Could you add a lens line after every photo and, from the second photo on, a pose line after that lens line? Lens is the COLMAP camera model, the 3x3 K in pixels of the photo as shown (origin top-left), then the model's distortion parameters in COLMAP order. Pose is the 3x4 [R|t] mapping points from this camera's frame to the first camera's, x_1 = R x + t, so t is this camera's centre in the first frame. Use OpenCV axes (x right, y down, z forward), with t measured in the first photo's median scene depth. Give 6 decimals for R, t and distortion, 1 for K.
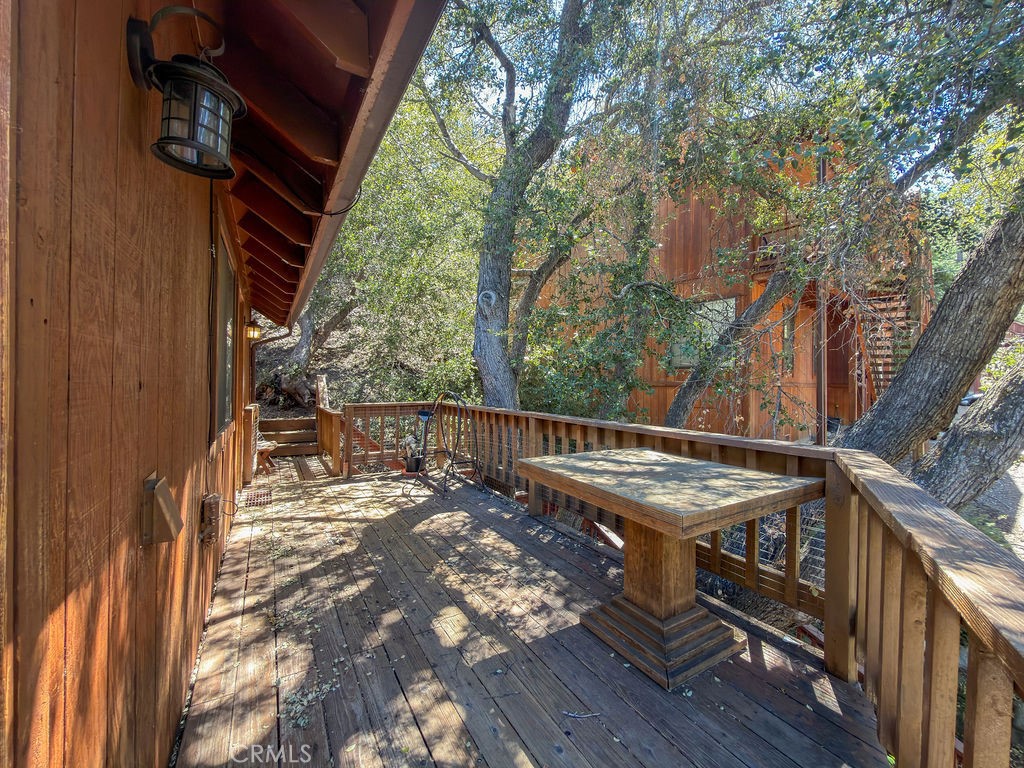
lens RADIAL K [[408.4, 0, 511.3], [0, 408.4, 381.4], [0, 0, 1]] dist [0.001292, -0.000364]
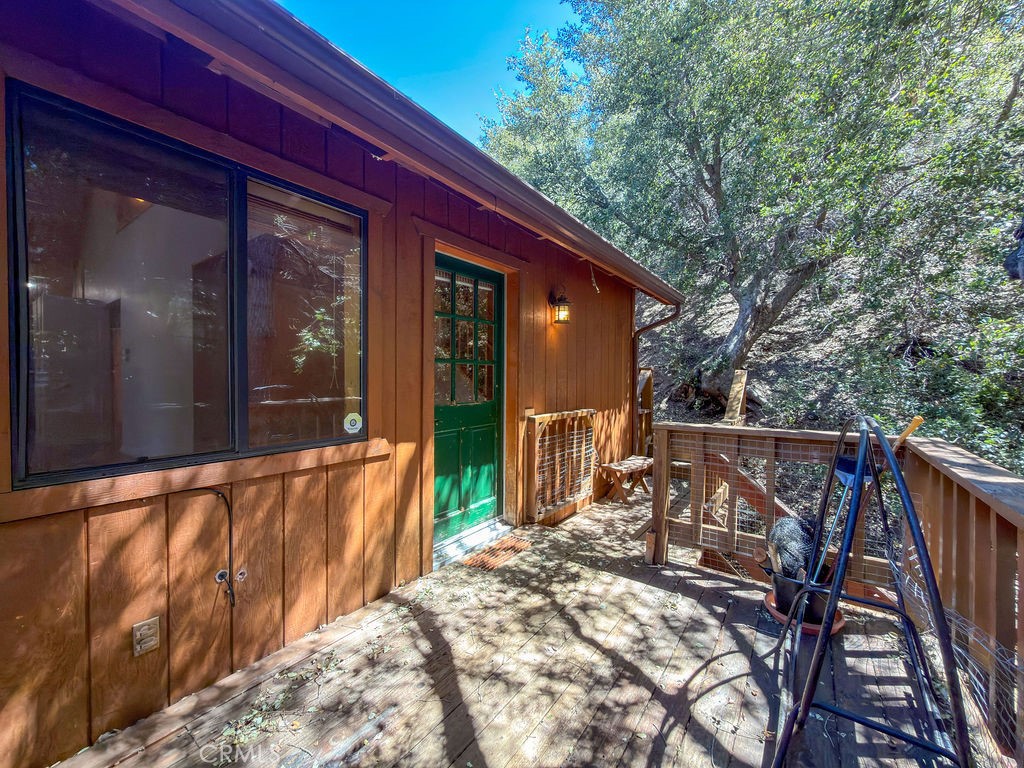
lens RADIAL K [[408.4, 0, 512.6], [0, 408.4, 379.6], [0, 0, 1]] dist [0.001292, -0.000364]
pose [[0.399435, 0.010101, -0.916706, 0.009502], [-0.006145, 0.999946, 0.008341, -0.009057], [0.916741, 0.002301, 0.399475, 0.732063]]
